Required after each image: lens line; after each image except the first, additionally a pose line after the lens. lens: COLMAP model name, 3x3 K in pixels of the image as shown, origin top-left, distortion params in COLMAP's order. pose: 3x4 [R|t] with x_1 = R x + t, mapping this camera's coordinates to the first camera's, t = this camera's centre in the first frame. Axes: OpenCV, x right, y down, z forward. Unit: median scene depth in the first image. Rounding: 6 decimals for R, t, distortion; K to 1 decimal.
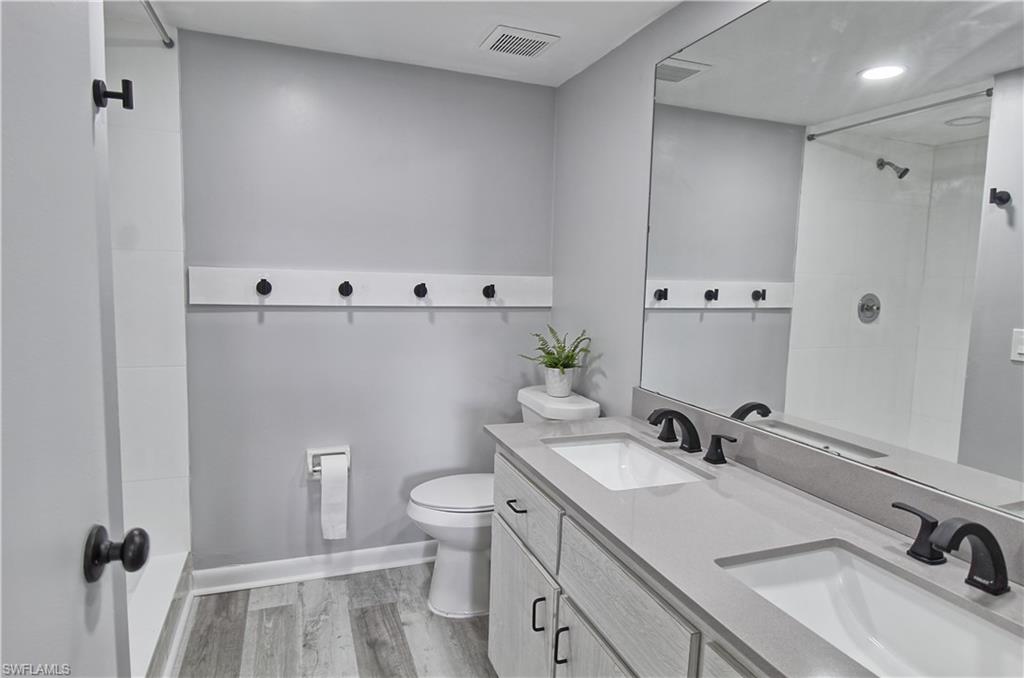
lens RADIAL K [[586.3, 0, 513.9], [0, 586.3, 327.9], [0, 0, 1]] dist [-0.006921, -0.009214]
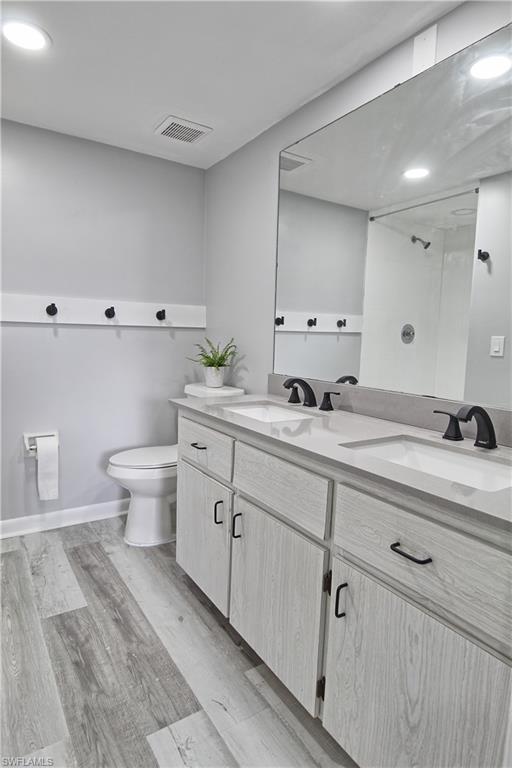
lens RADIAL K [[439.4, 0, 252.4], [0, 439.4, 381.4], [0, 0, 1]] dist [-0.003267, -0.002500]
pose [[0.976092, -0.026811, 0.215699, -0.068652], [0.023418, 0.999559, 0.018271, 0.091445], [-0.216093, -0.012783, 0.976289, -0.064523]]
